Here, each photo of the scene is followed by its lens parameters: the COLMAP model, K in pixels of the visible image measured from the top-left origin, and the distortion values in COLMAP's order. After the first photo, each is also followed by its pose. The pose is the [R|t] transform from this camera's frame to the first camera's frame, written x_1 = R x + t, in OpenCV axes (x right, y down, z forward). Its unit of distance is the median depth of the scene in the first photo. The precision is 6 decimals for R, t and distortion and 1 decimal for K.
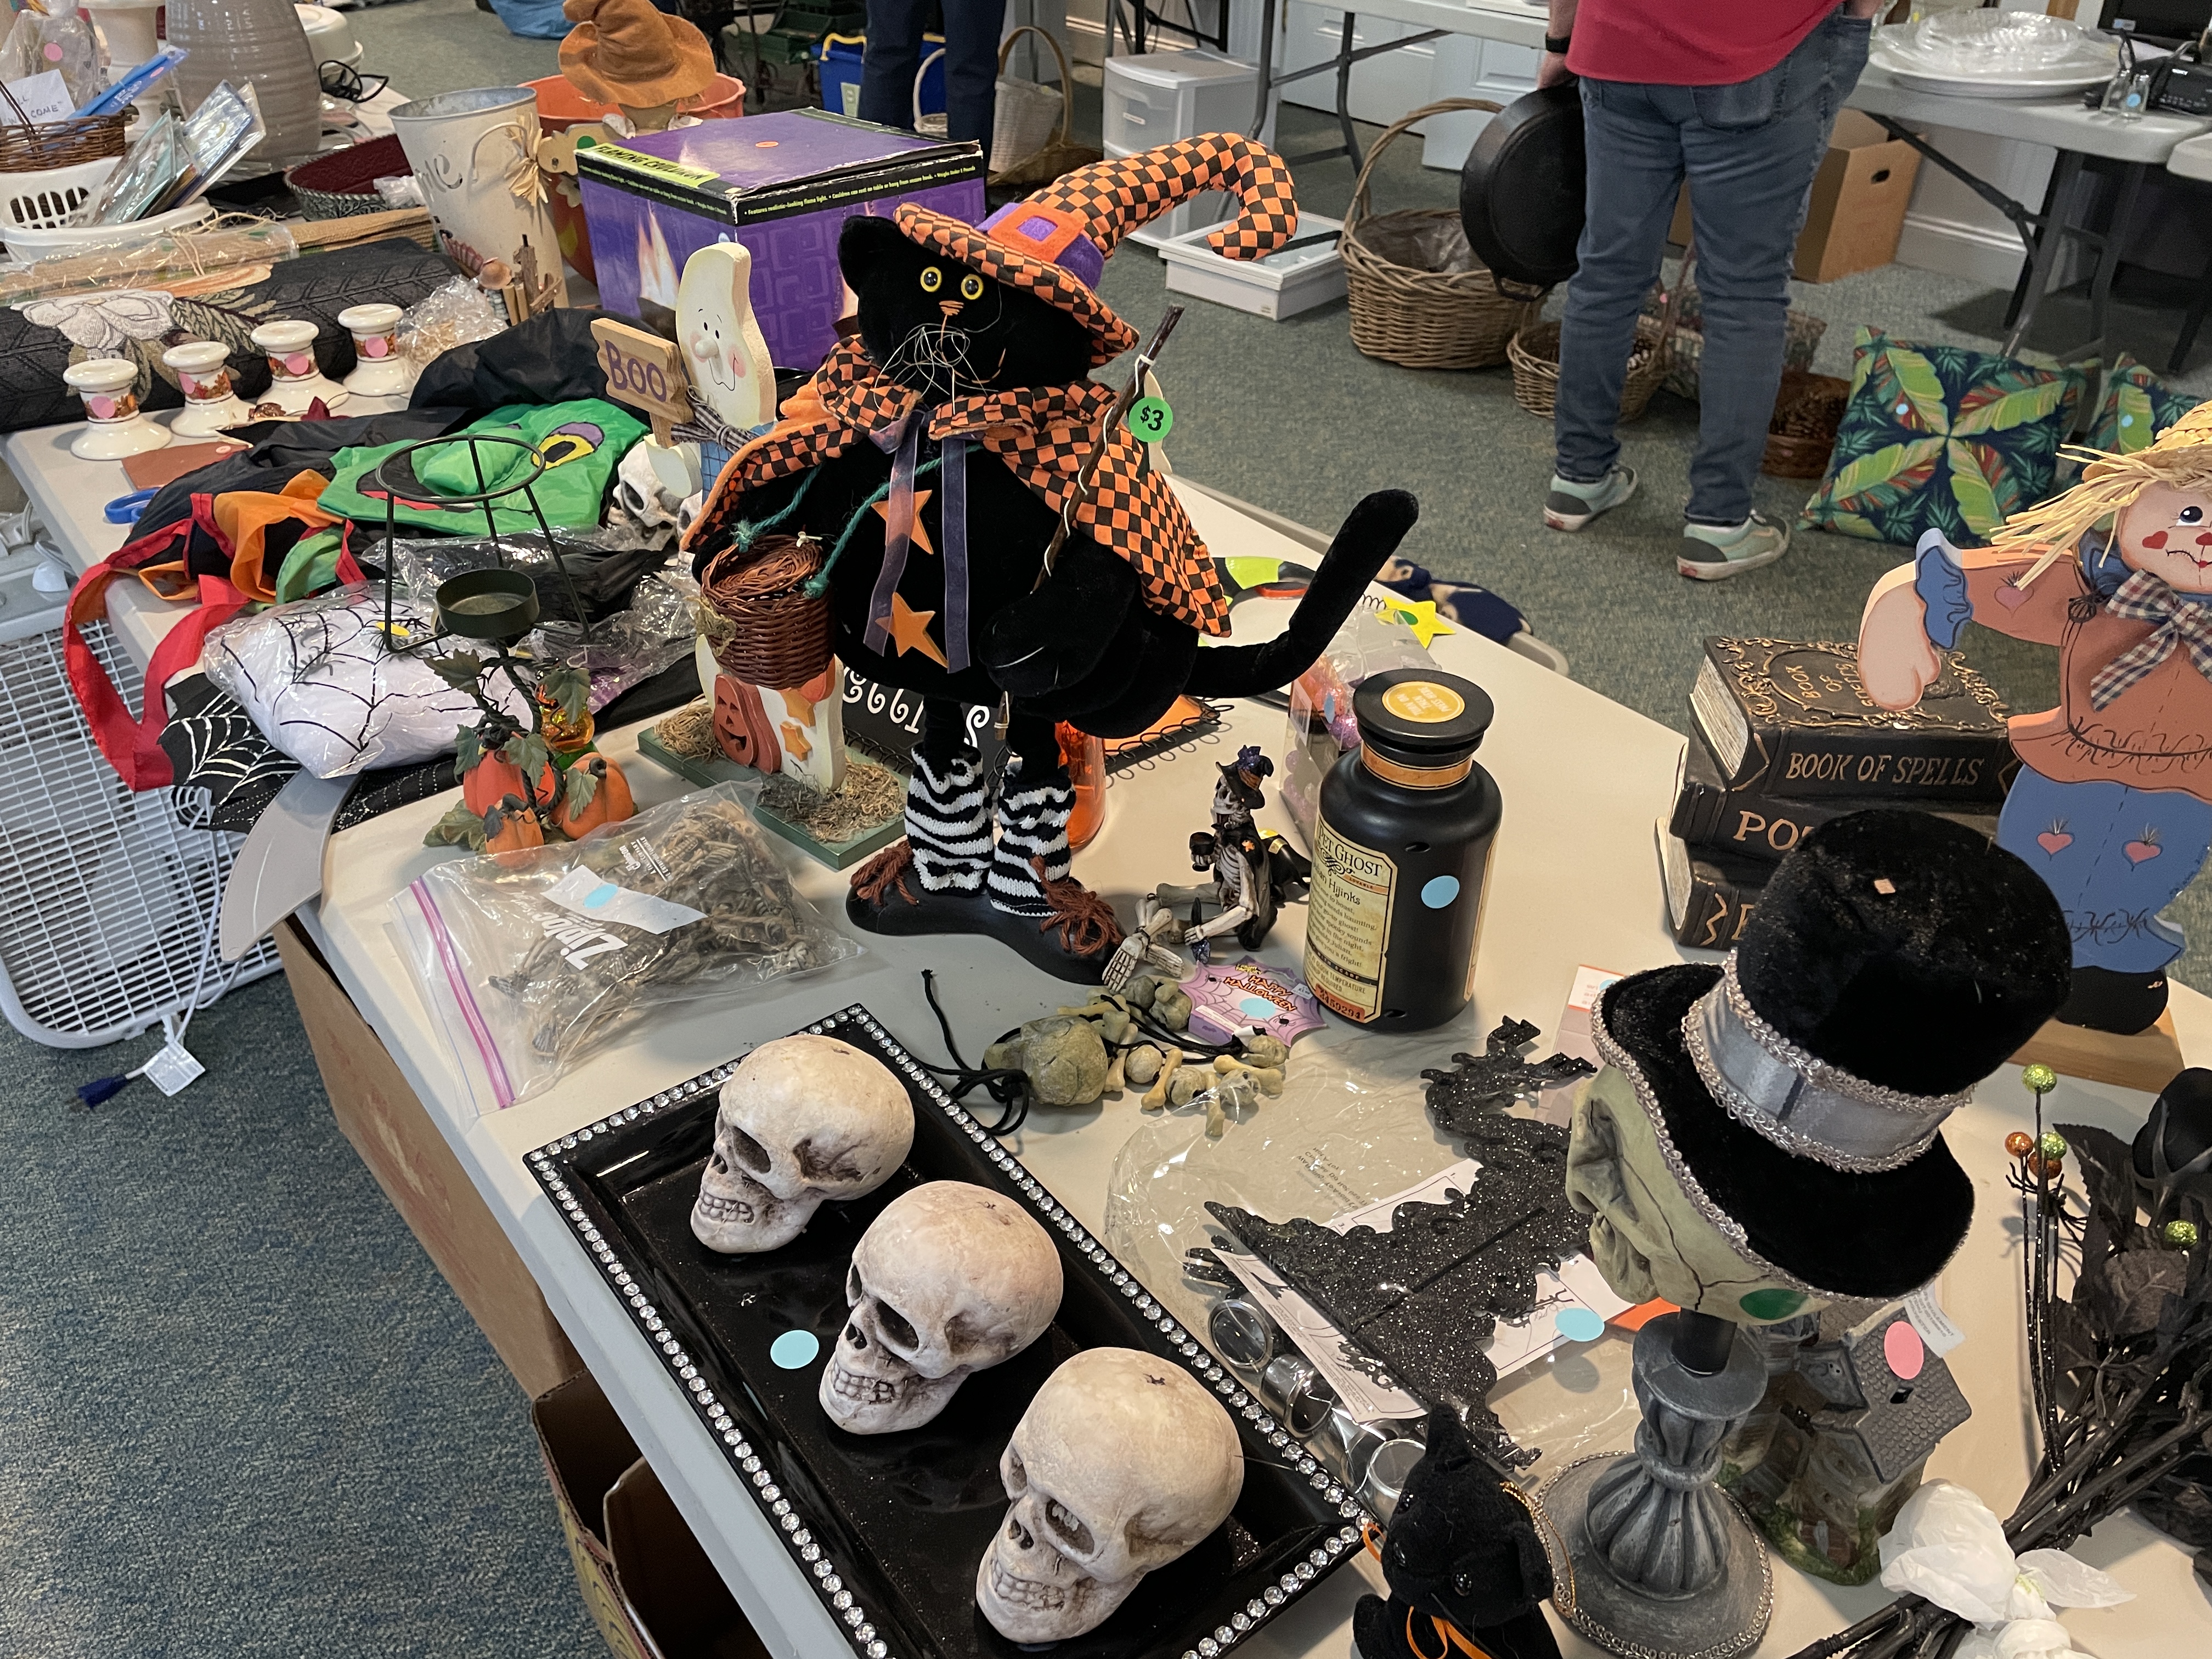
lens RADIAL K [[1688.6, 0, 1100.6], [0, 1688.6, 839.4], [0, 0, 1]] dist [0.011468, -0.000480]
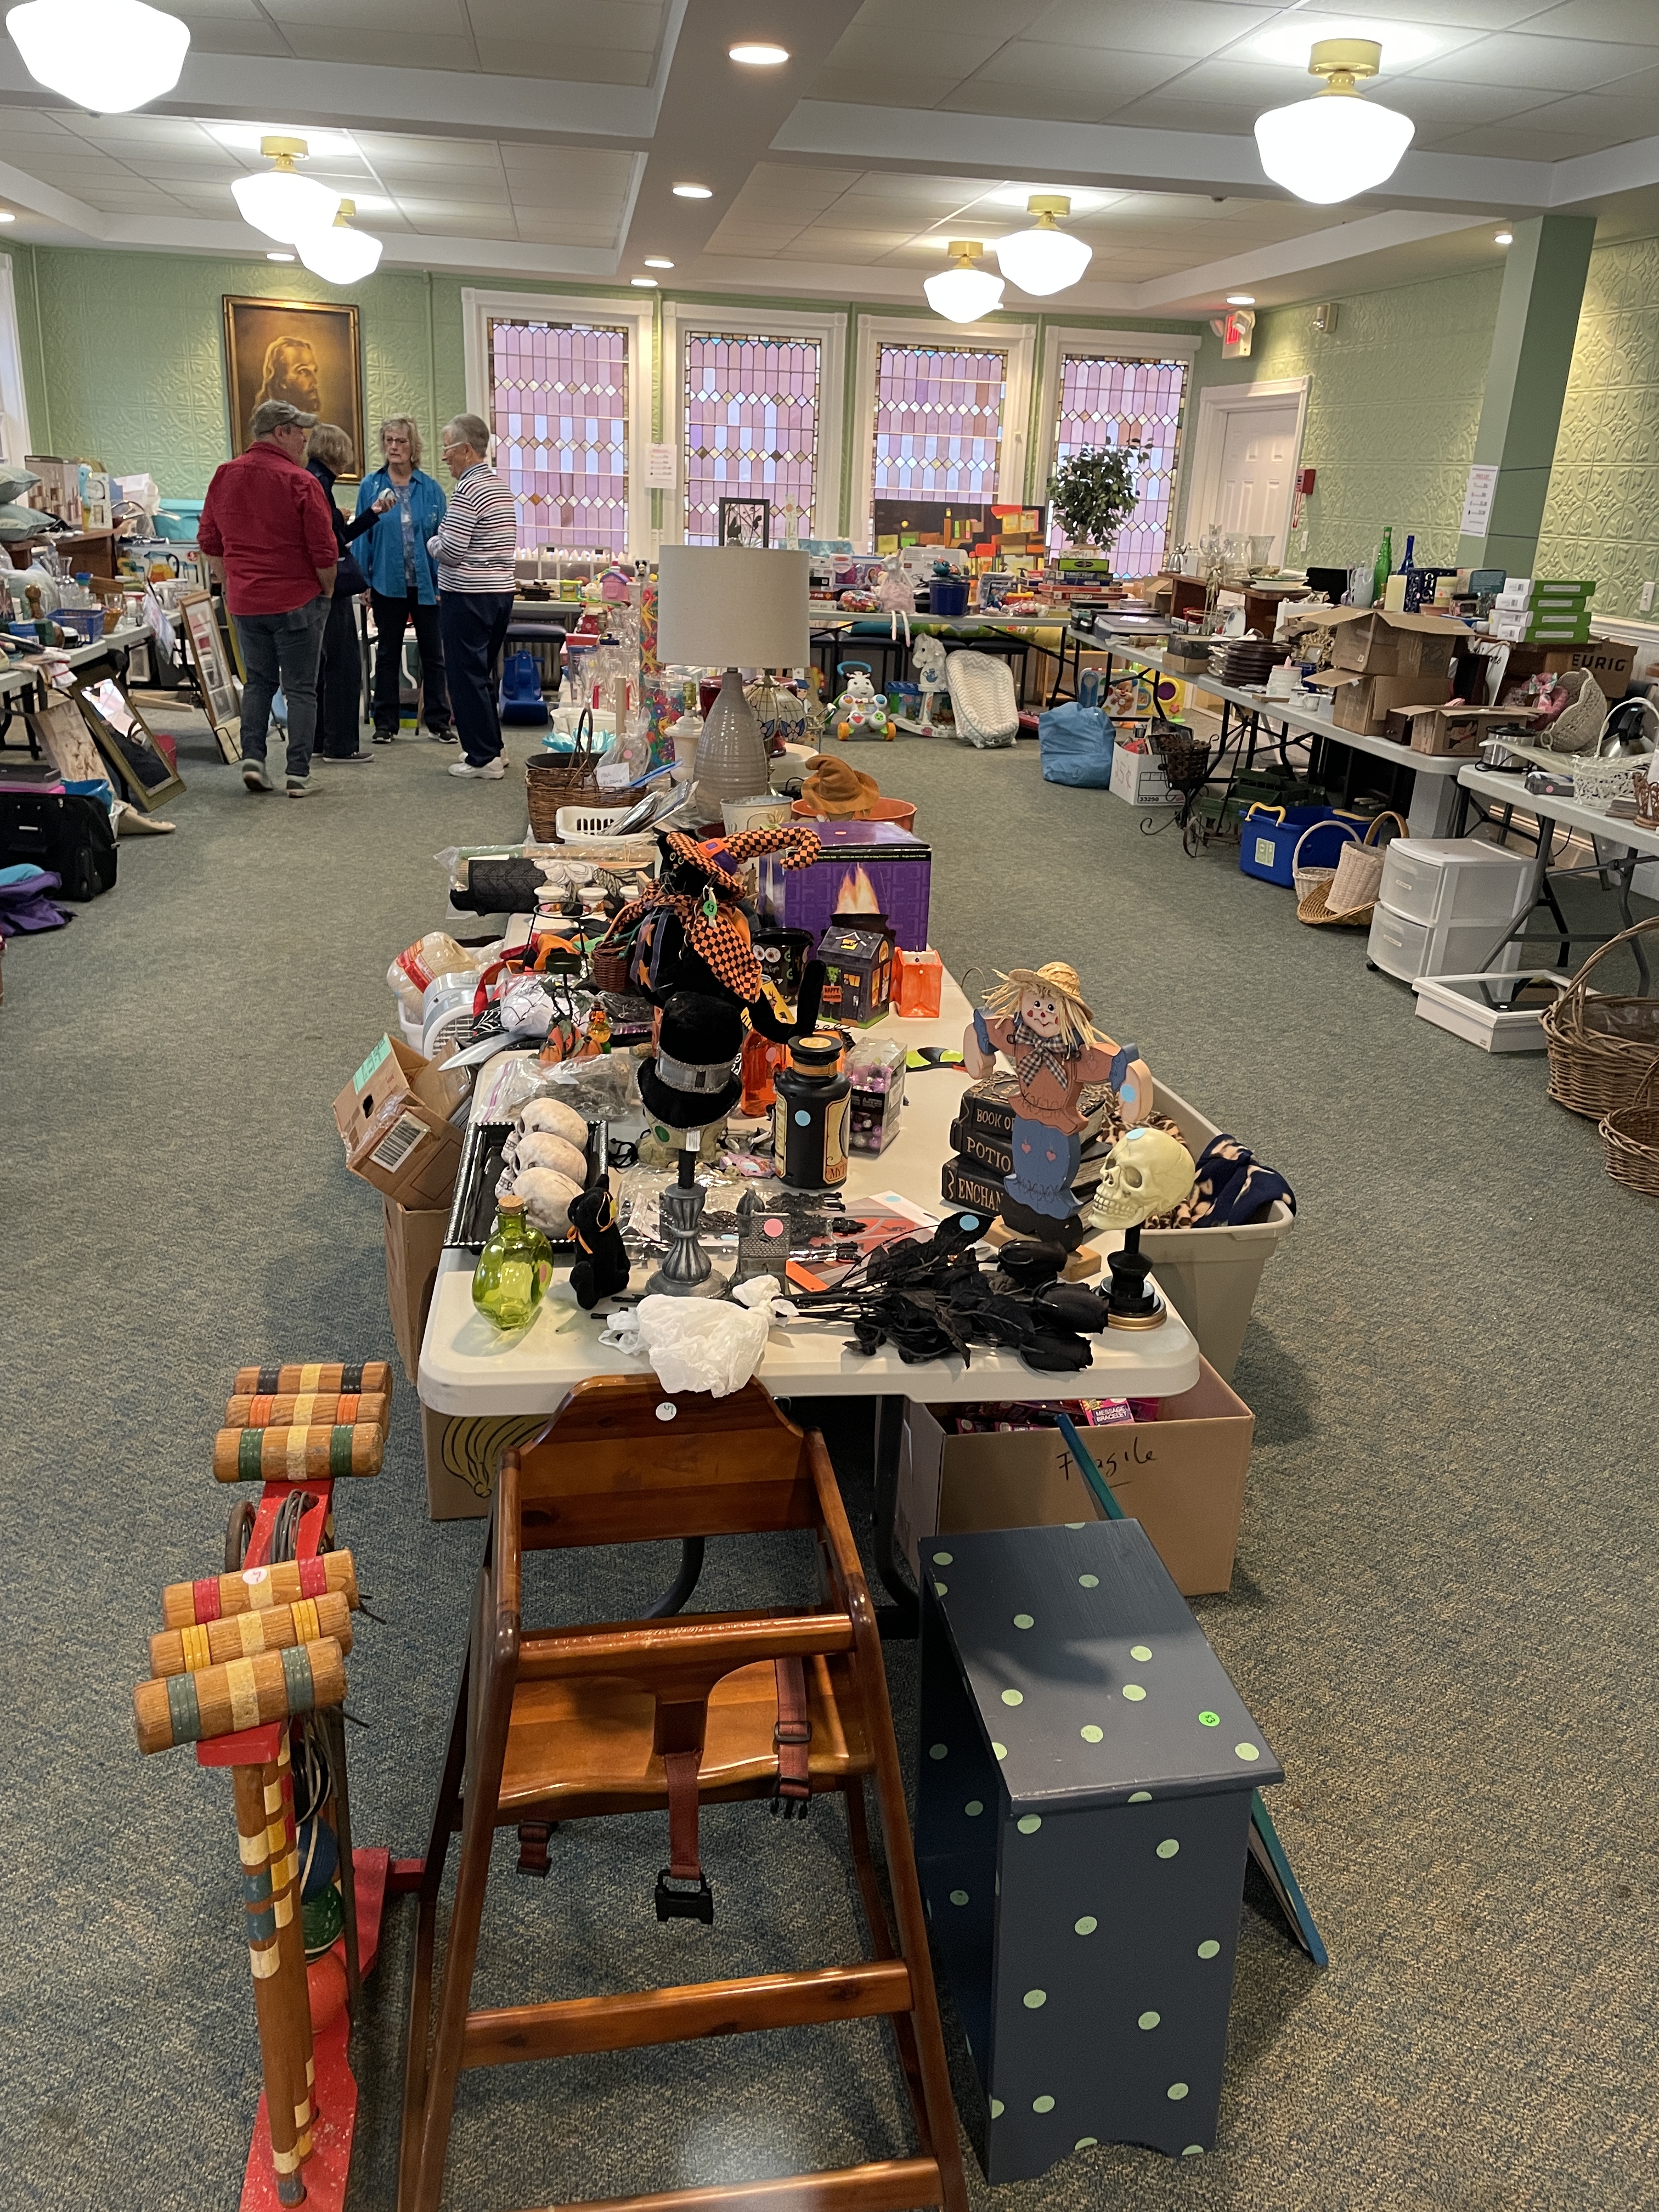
lens RADIAL K [[1688.6, 0, 836.3], [0, 1688.6, 1101.5], [0, 0, 1]] dist [0.011468, -0.000480]
pose [[0.858018, 0.194591, -0.475331, 0.735158], [-0.310677, 0.933583, -0.178613, 0.227359], [0.409004, 0.300928, 0.861486, -0.582987]]
